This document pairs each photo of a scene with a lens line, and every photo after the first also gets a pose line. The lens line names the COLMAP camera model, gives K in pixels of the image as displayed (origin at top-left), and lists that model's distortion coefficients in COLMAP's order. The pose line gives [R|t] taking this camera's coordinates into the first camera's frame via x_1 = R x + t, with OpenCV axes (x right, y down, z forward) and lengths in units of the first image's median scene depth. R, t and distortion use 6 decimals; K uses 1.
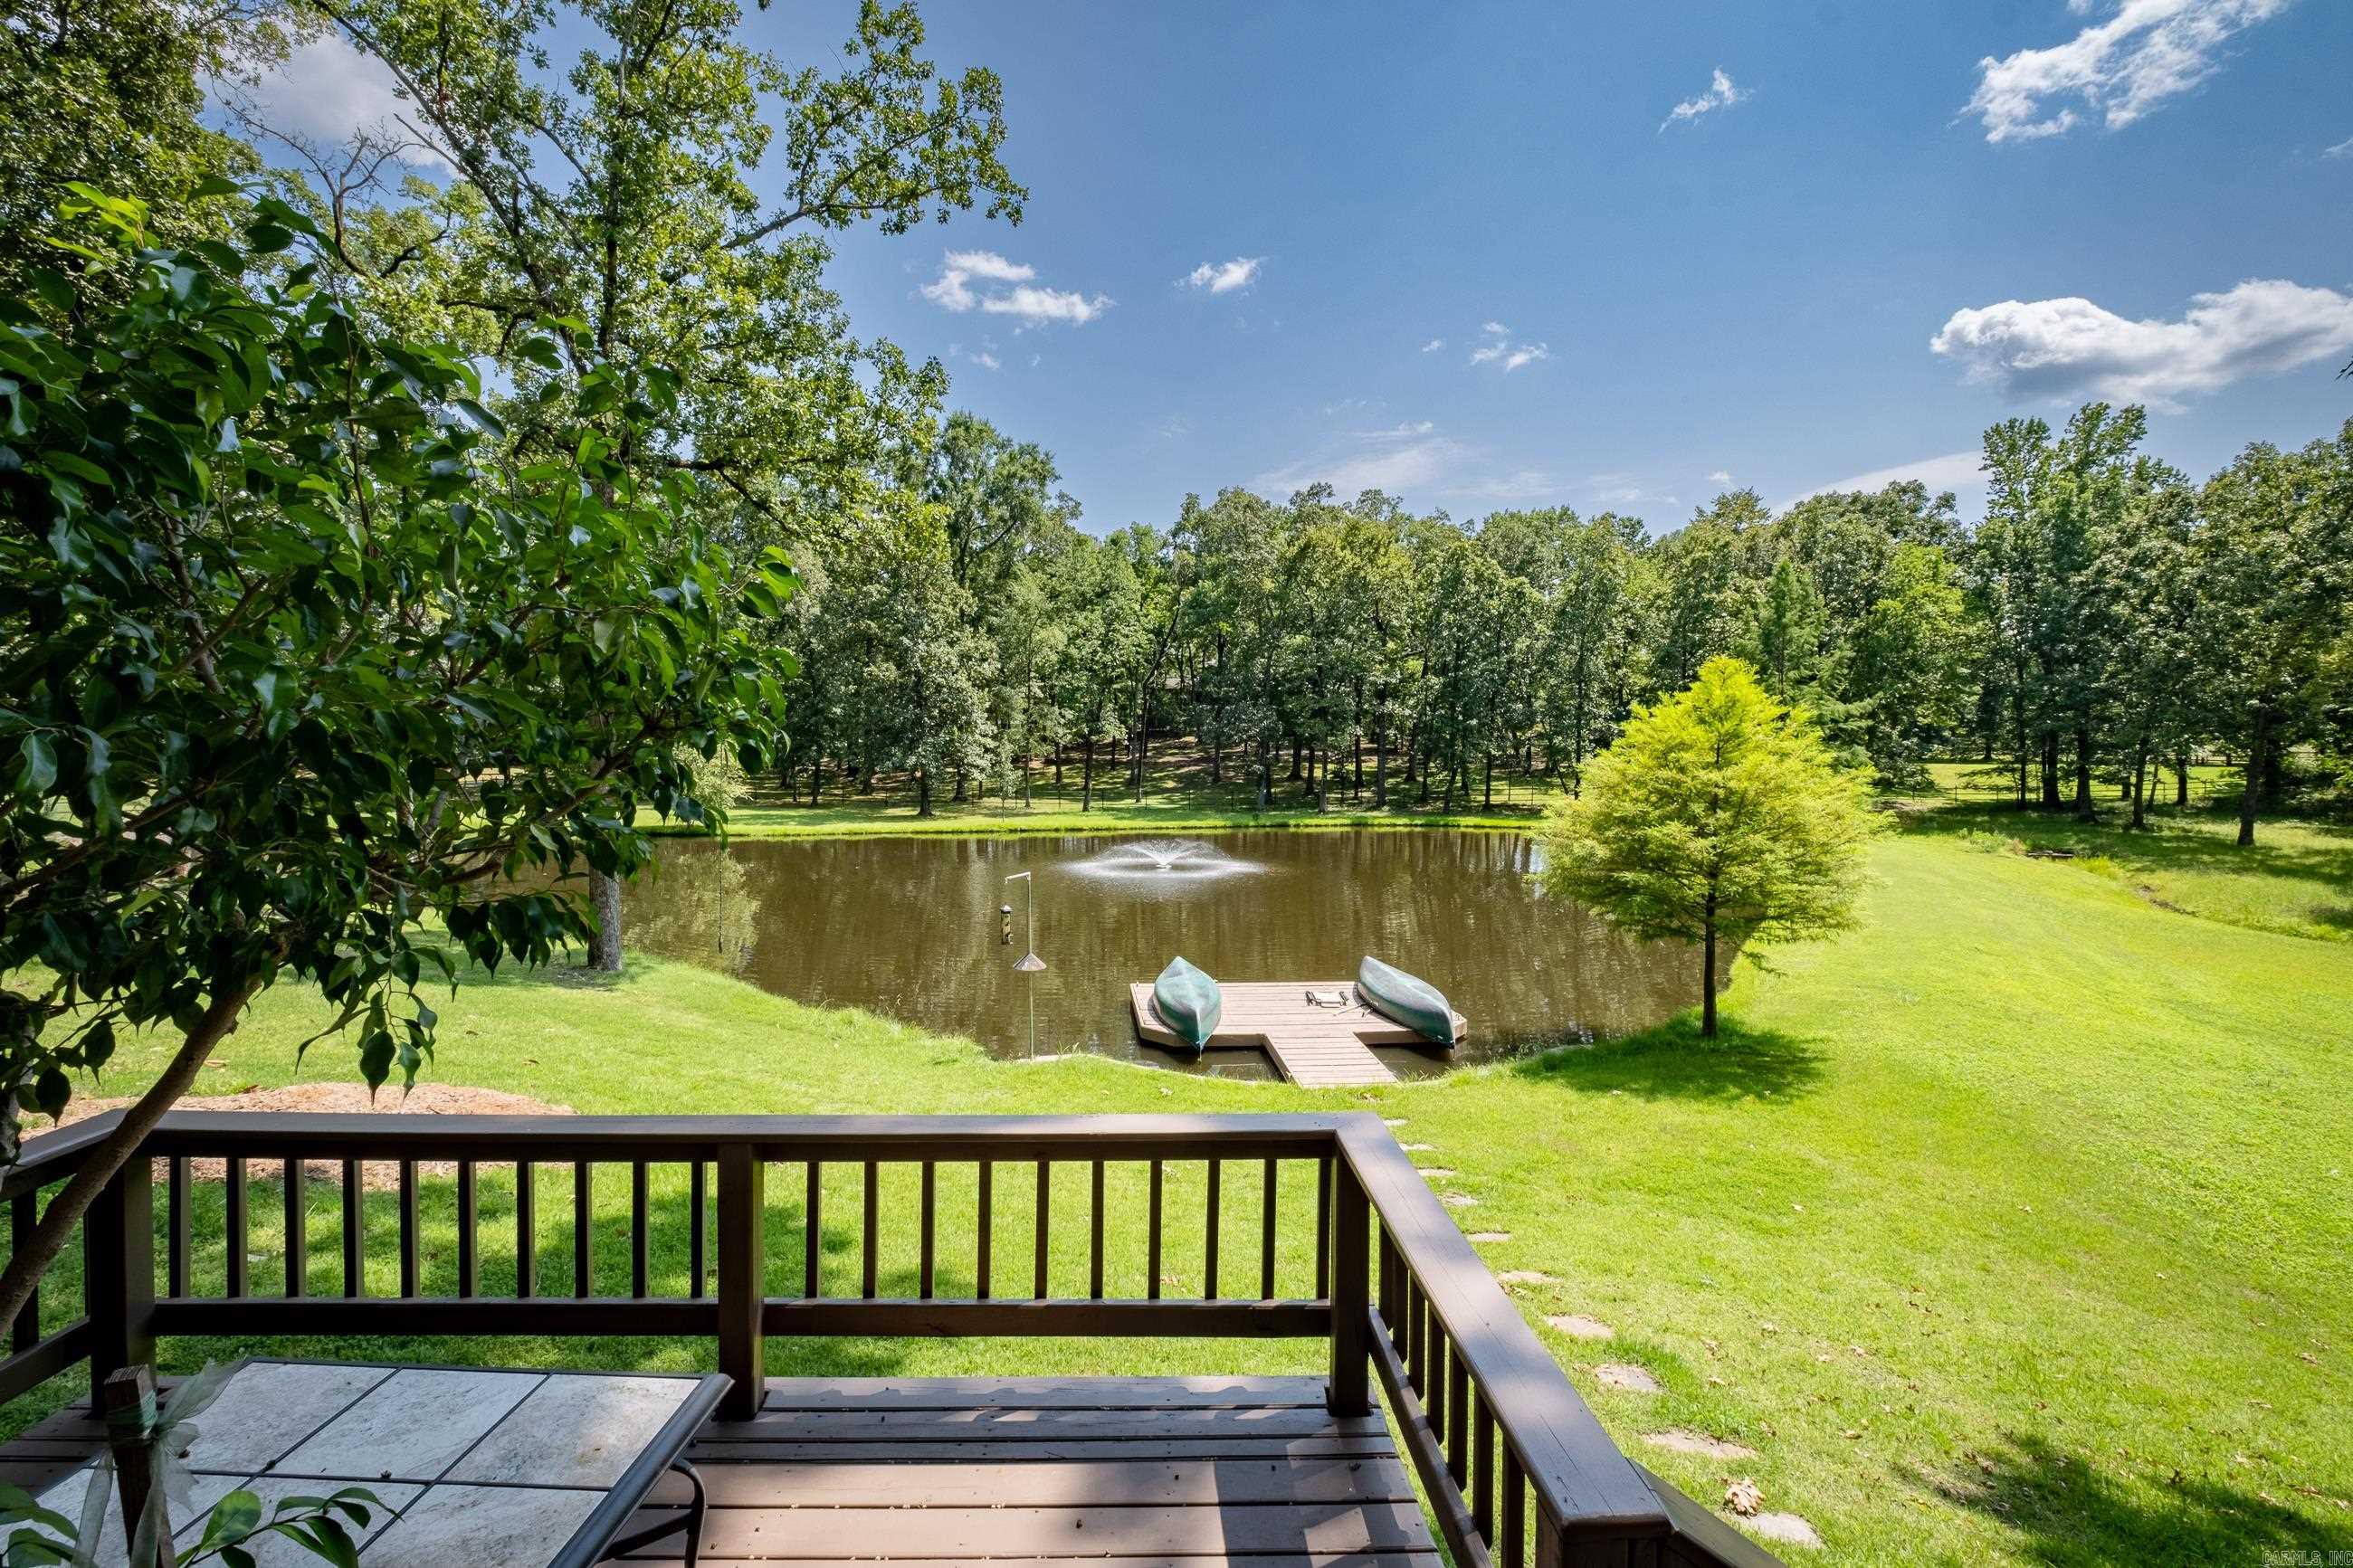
lens RADIAL K [[1046.6, 0, 1176.5], [0, 1046.6, 784.0], [0, 0, 1]] dist [-0.001803, -0.000302]
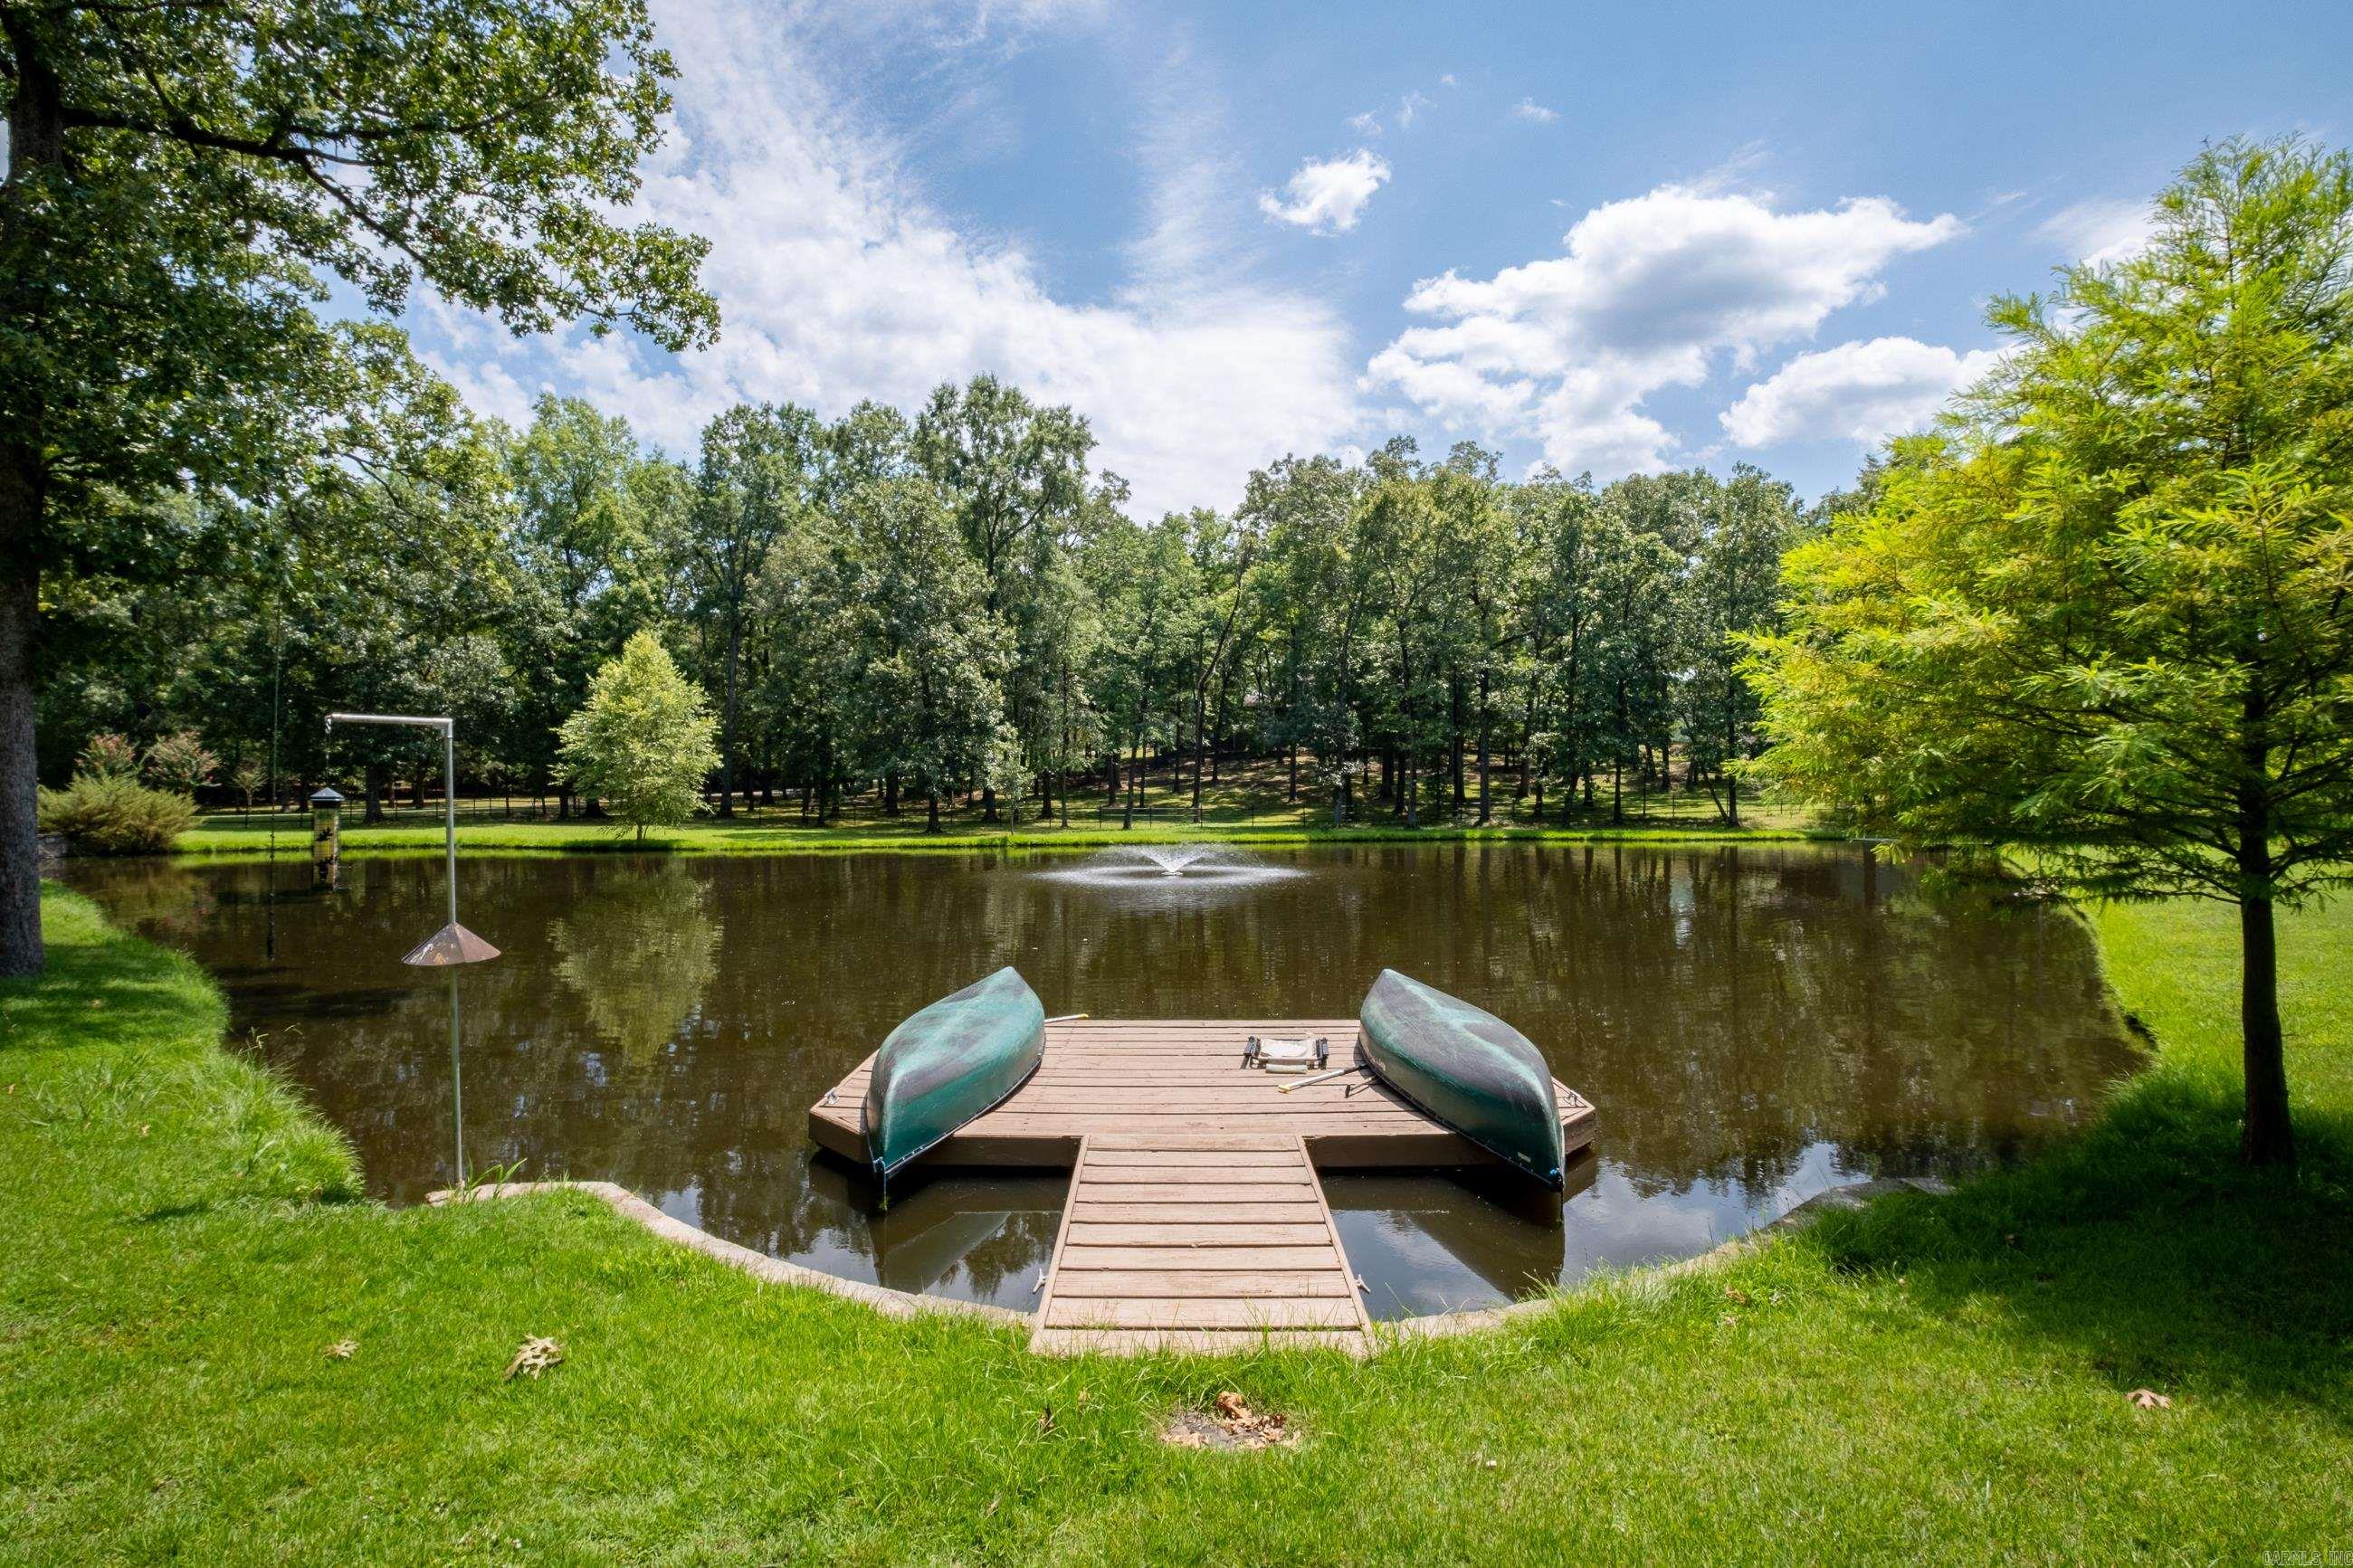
lens RADIAL K [[1046.6, 0, 1176.5], [0, 1046.6, 784.0], [0, 0, 1]] dist [-0.001803, -0.000302]
pose [[0.994055, -0.012627, -0.108149, 0.047275], [0.007243, 0.998721, -0.050035, 0.034175], [0.108642, 0.048954, 0.992875, 0.166903]]
